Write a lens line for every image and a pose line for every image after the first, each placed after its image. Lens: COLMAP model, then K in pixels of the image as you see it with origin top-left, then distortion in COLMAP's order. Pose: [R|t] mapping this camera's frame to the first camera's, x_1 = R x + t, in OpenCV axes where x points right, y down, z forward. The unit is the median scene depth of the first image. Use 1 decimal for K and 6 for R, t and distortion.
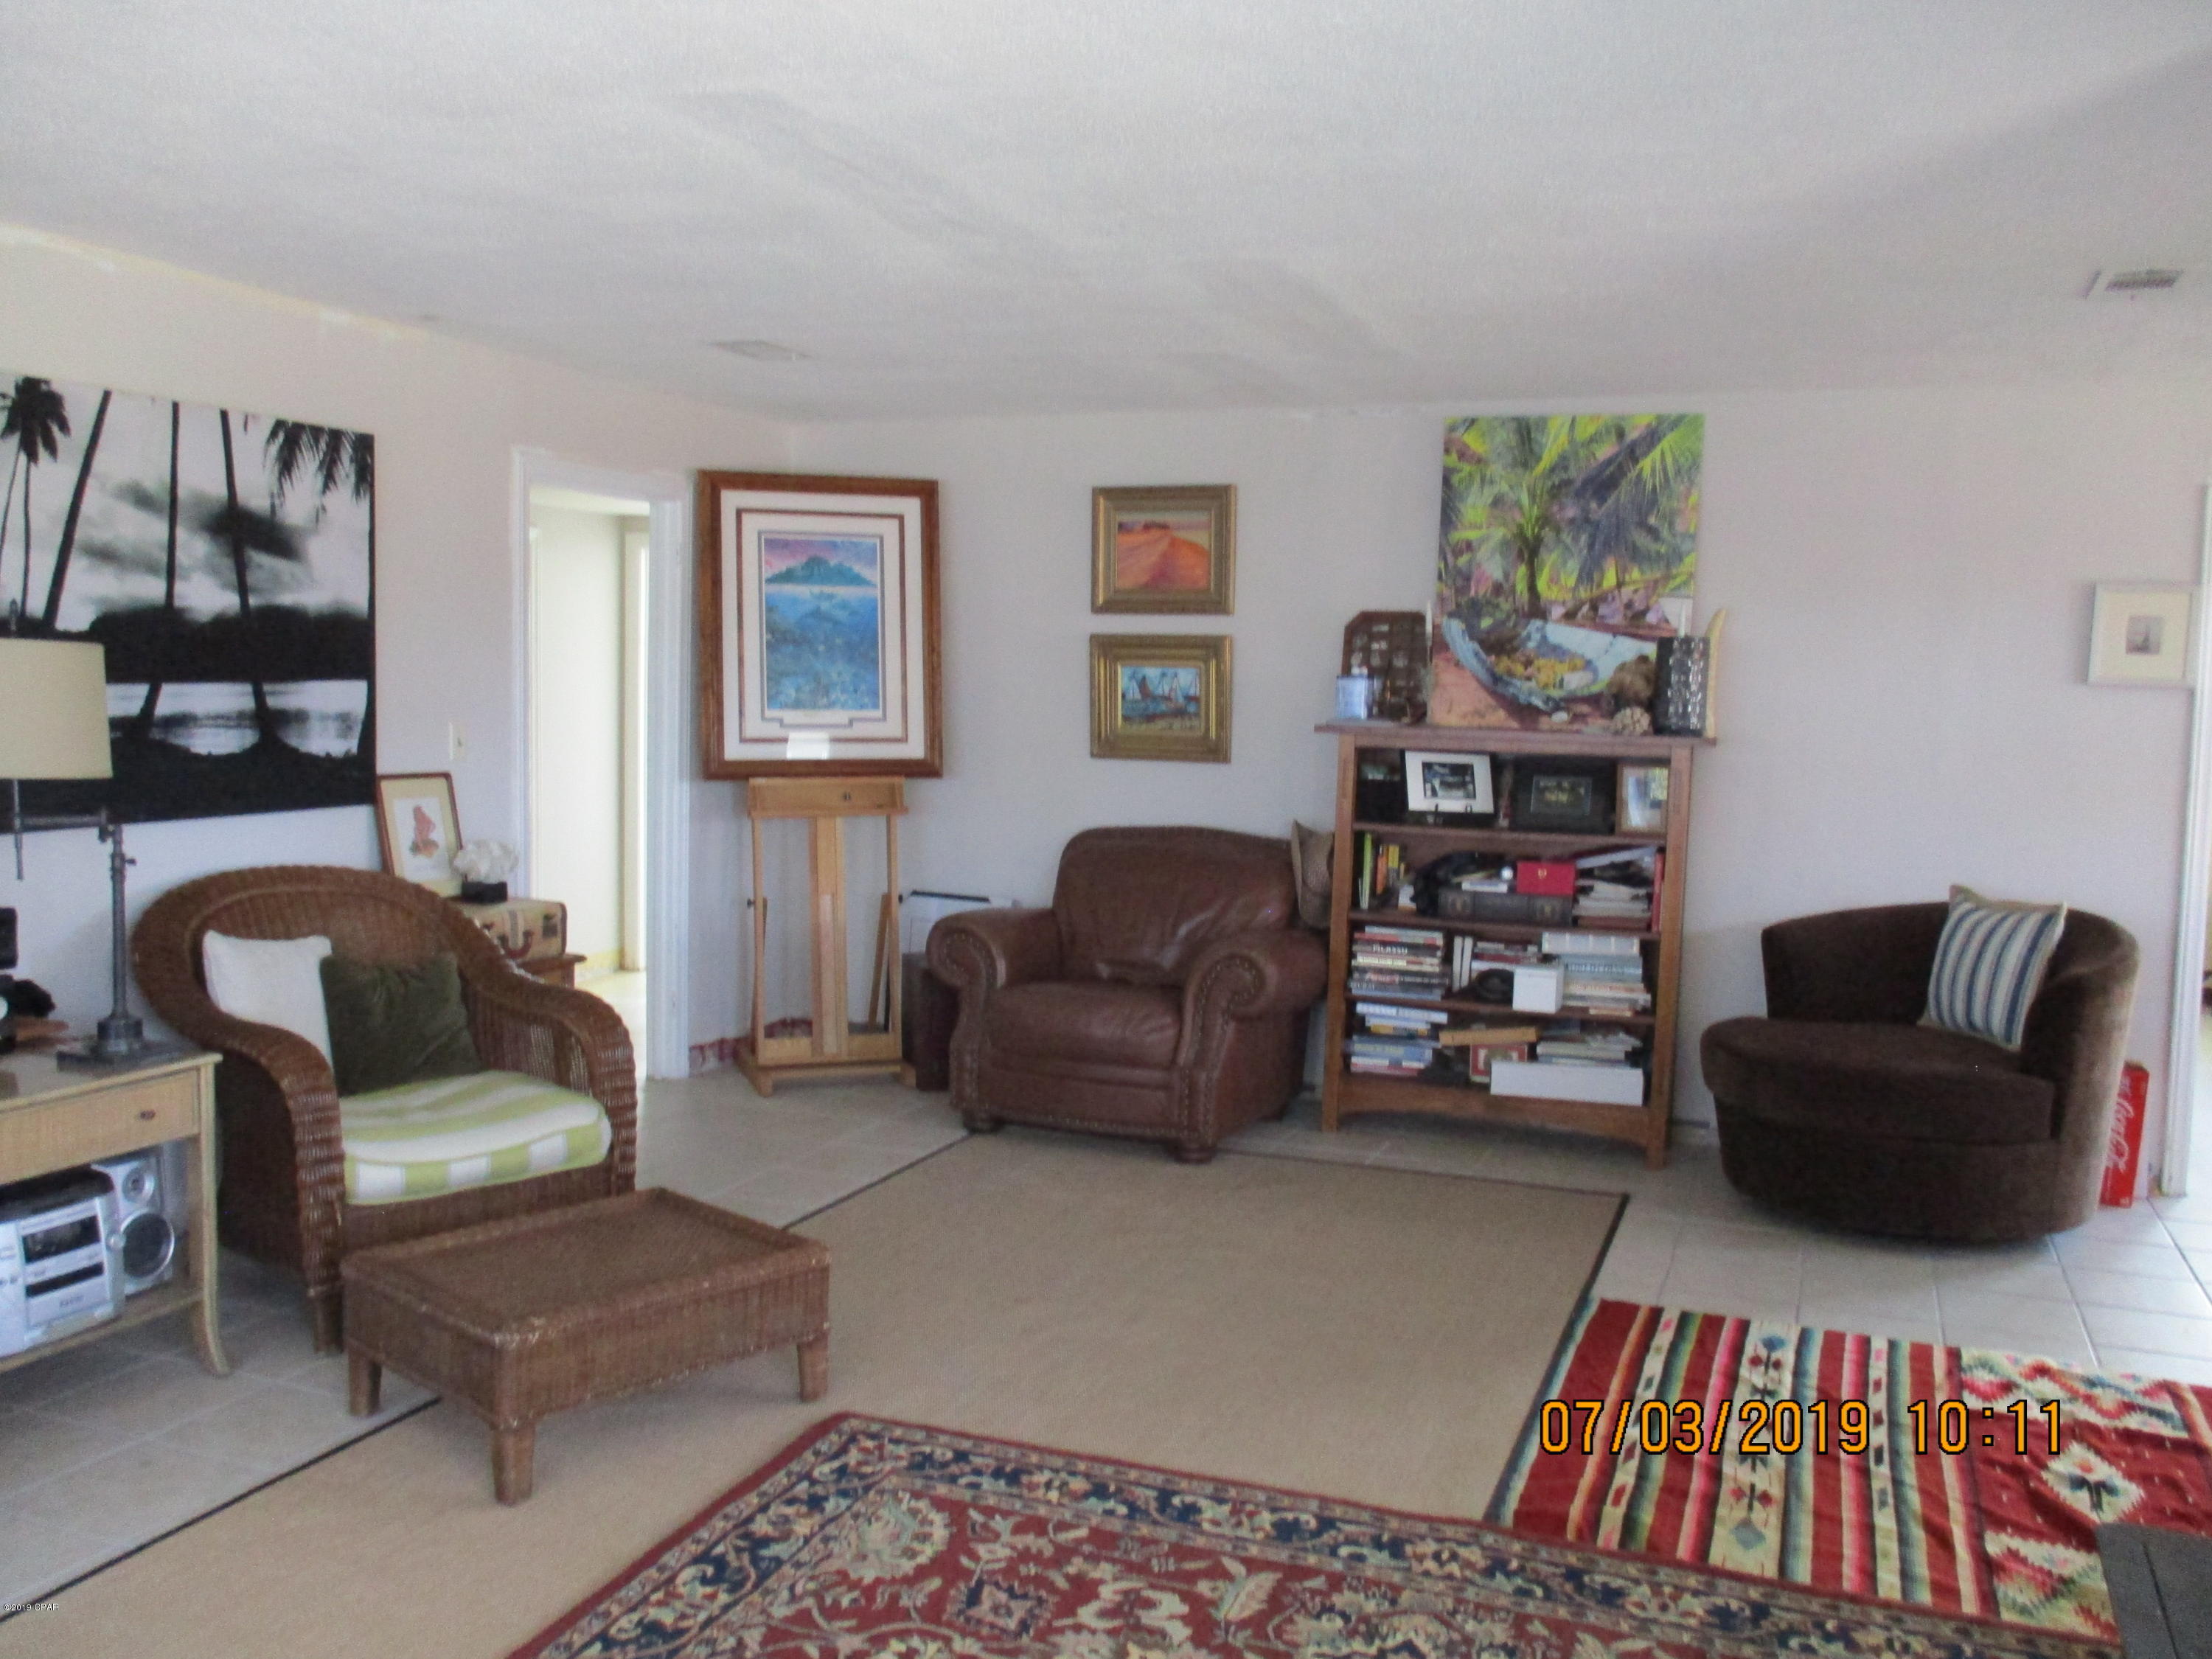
lens RADIAL K [[1841.4, 0, 1106.0], [0, 1841.4, 829.5], [0, 0, 1]] dist [-0.032084, 0.006952]
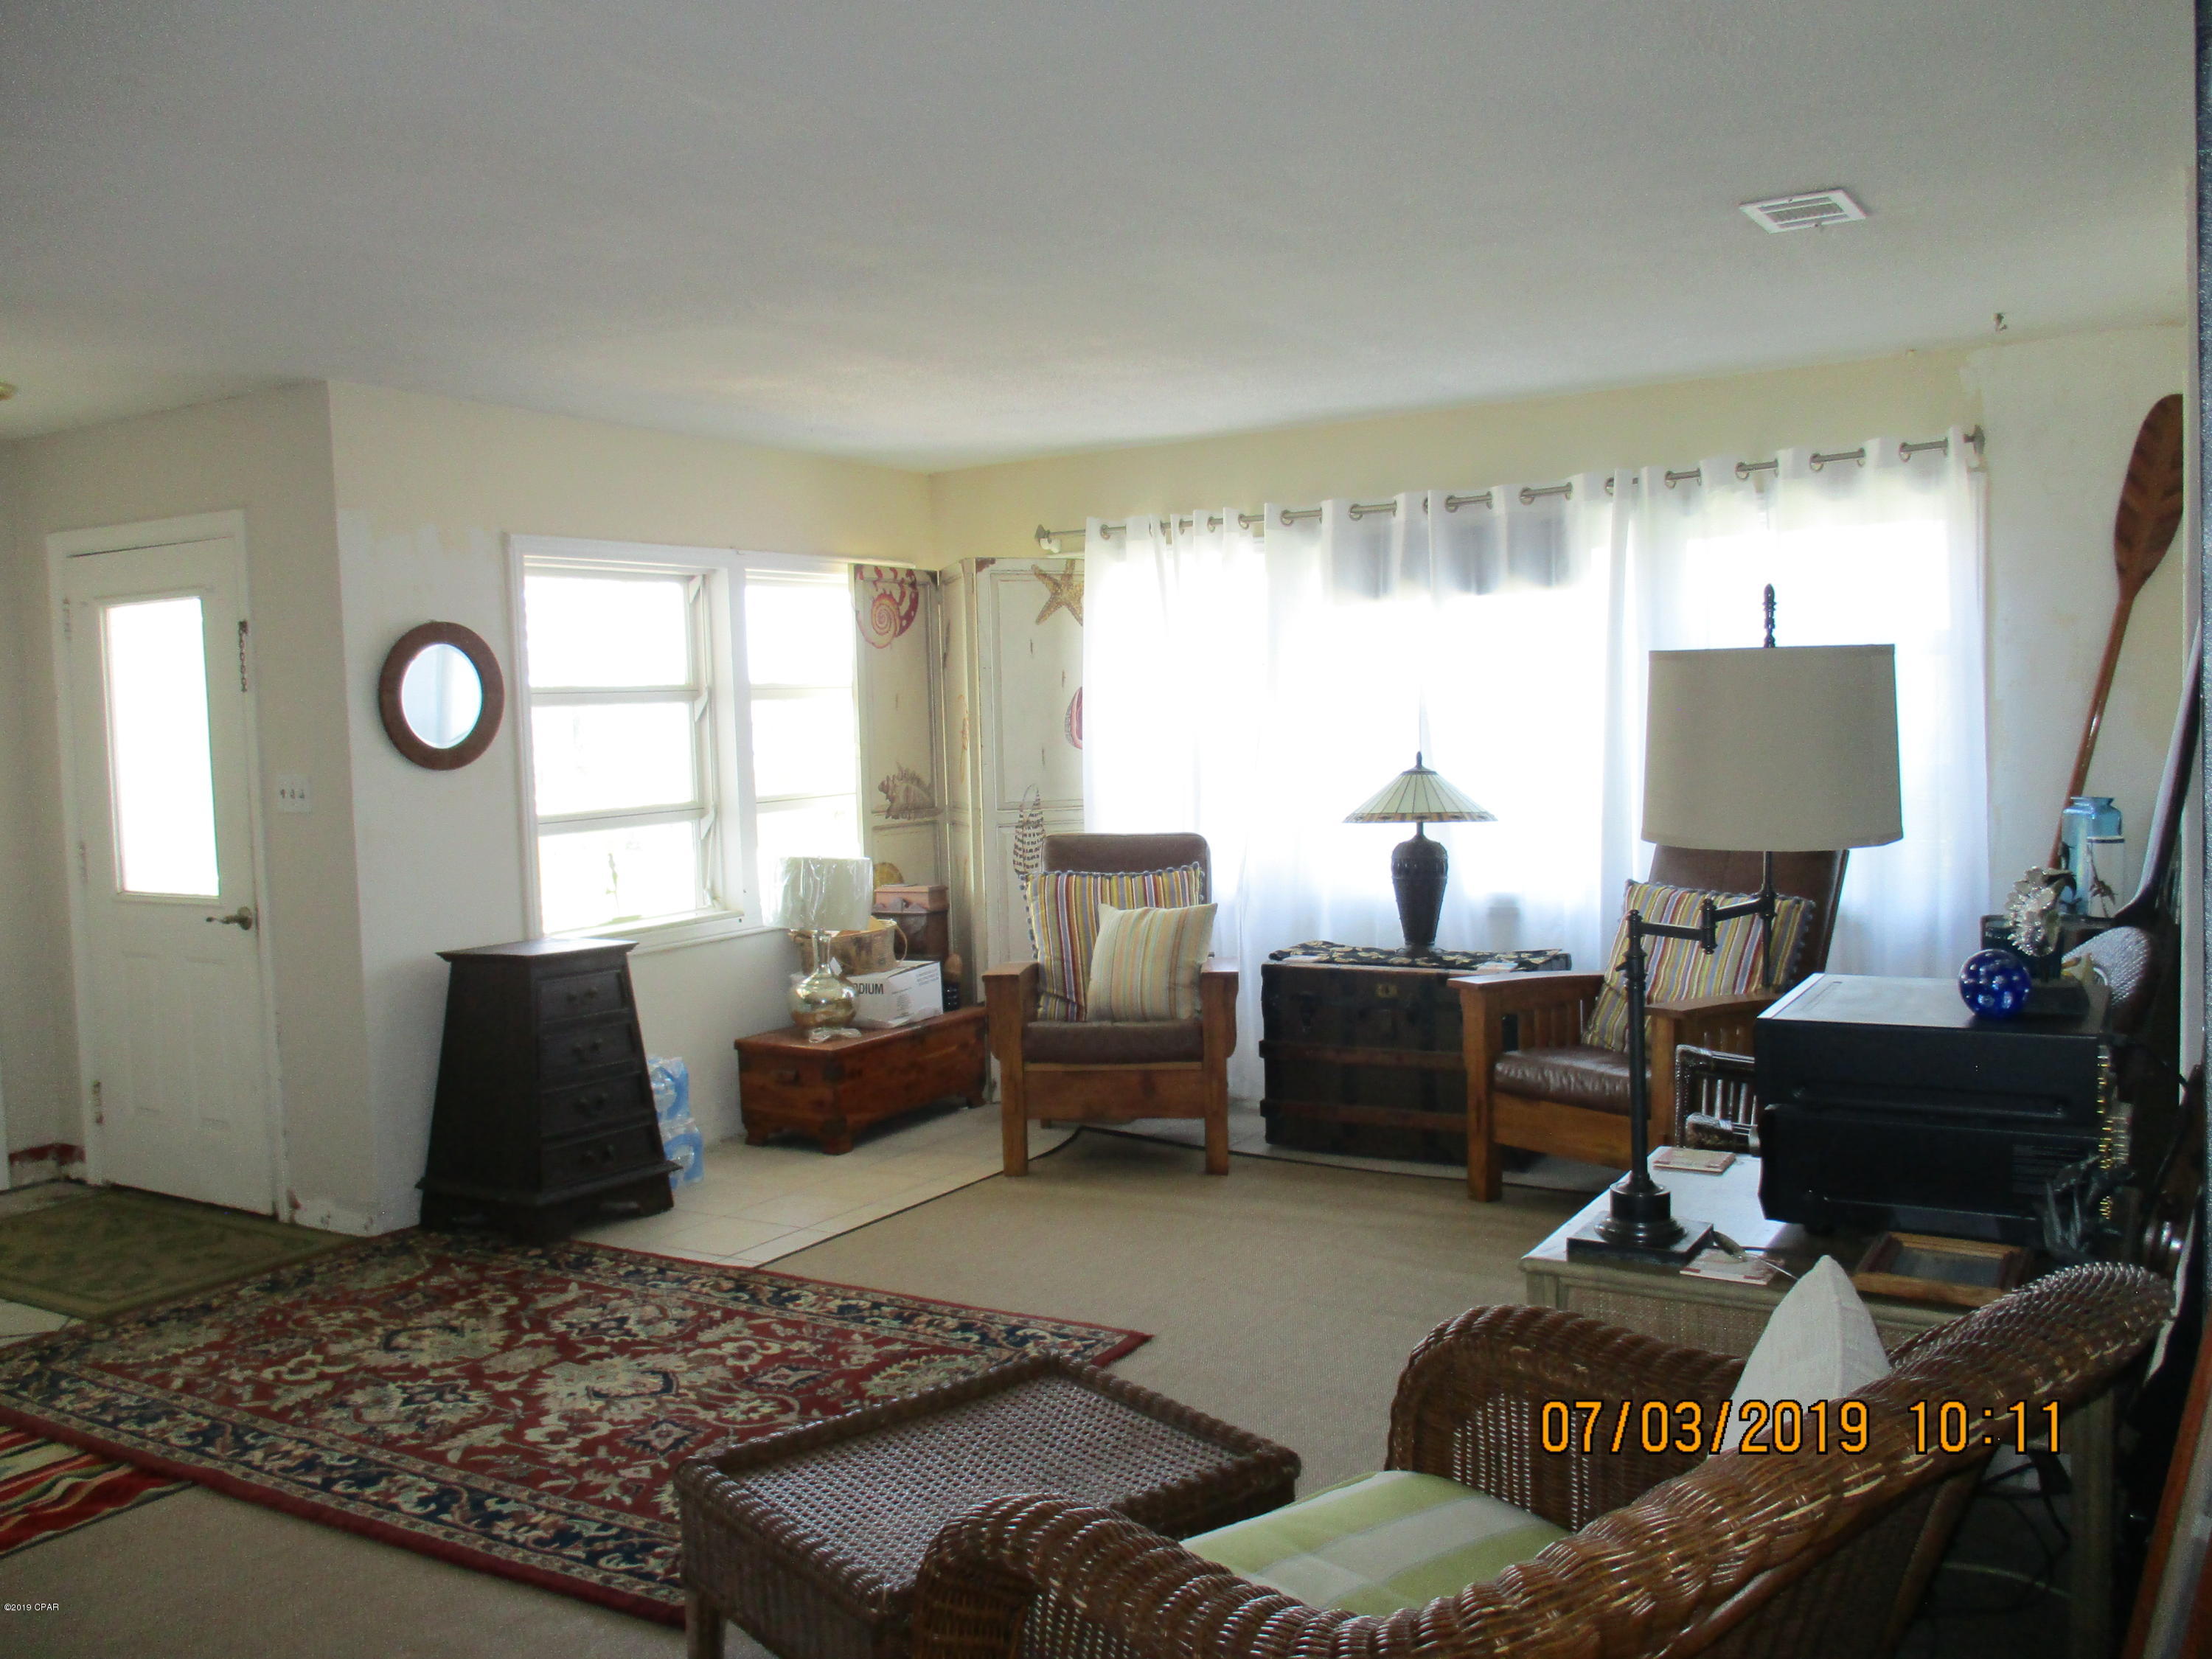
lens RADIAL K [[1841.4, 0, 1106.0], [0, 1841.4, 829.5], [0, 0, 1]] dist [-0.032084, 0.006952]
pose [[-0.986235, -0.005303, 0.165266, -0.360059], [0.018539, 0.989637, 0.142389, -0.109438], [-0.164308, 0.143493, -0.975916, 1.342571]]
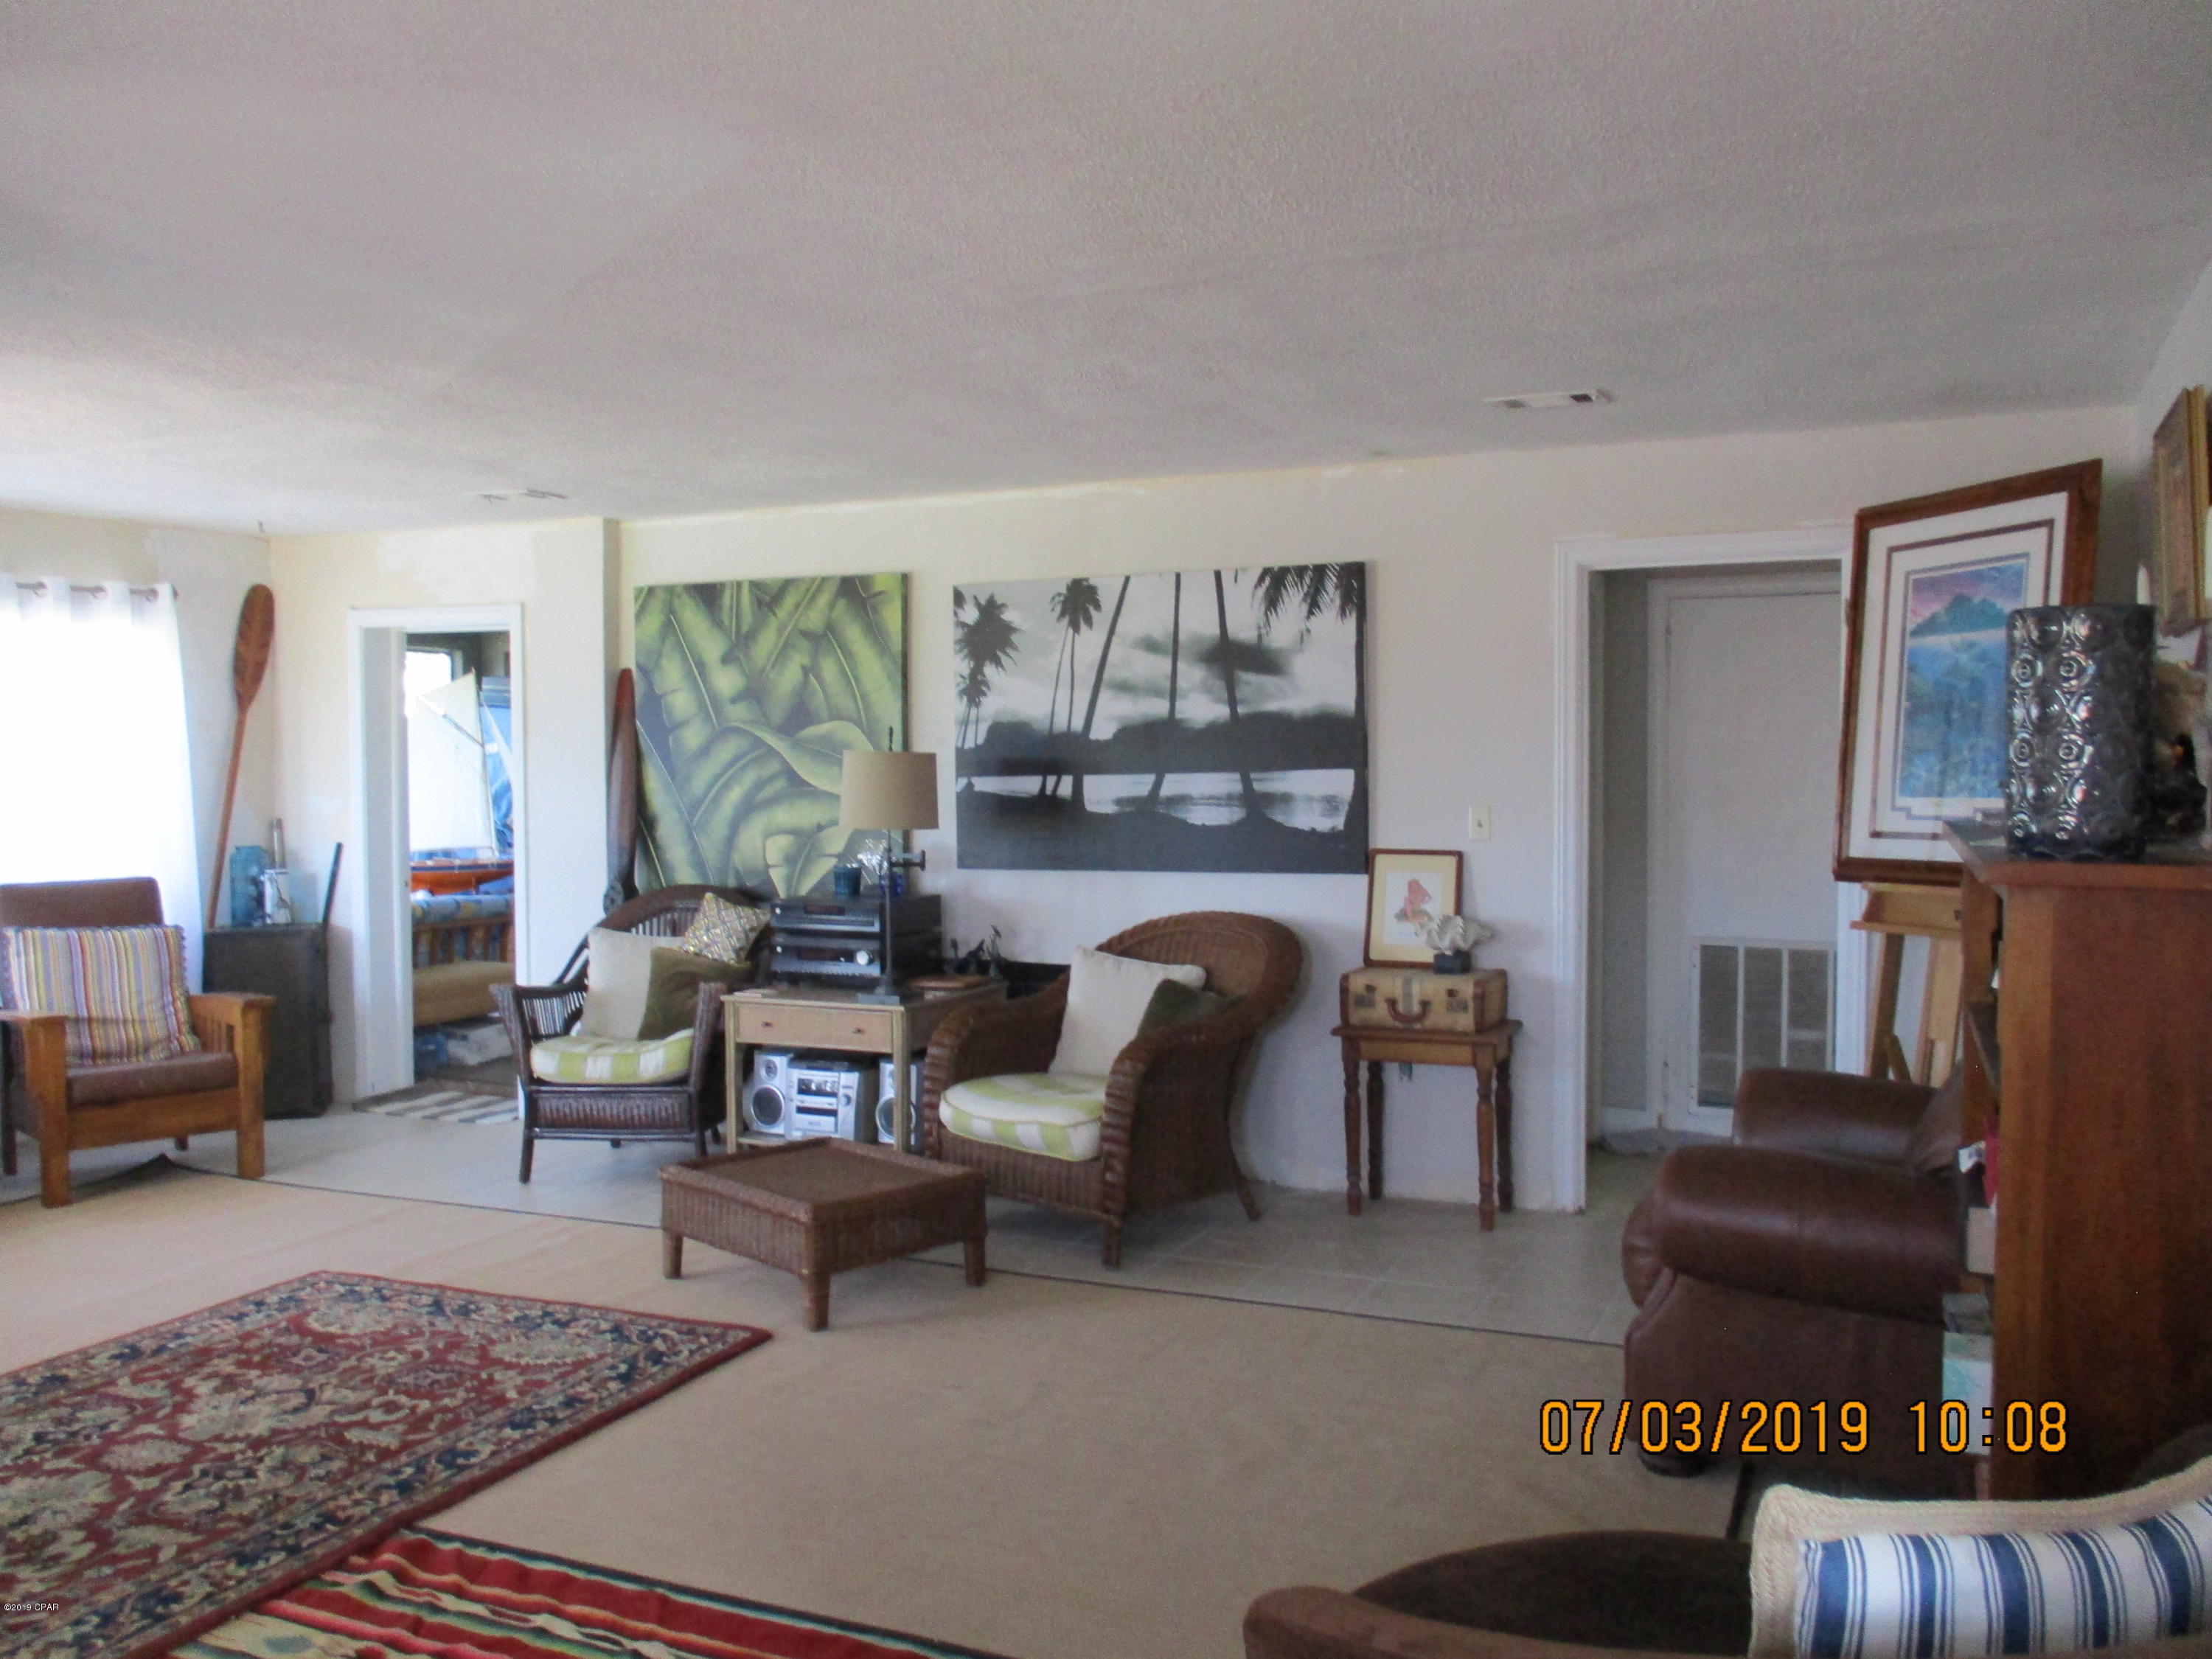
lens RADIAL K [[1841.4, 0, 1106.0], [0, 1841.4, 829.5], [0, 0, 1]] dist [-0.032084, 0.006952]
pose [[-0.055836, 0.017659, -0.998284, 0.884399], [-0.071377, 0.997215, 0.021632, -0.062622], [0.995885, 0.072462, -0.054420, 1.007442]]
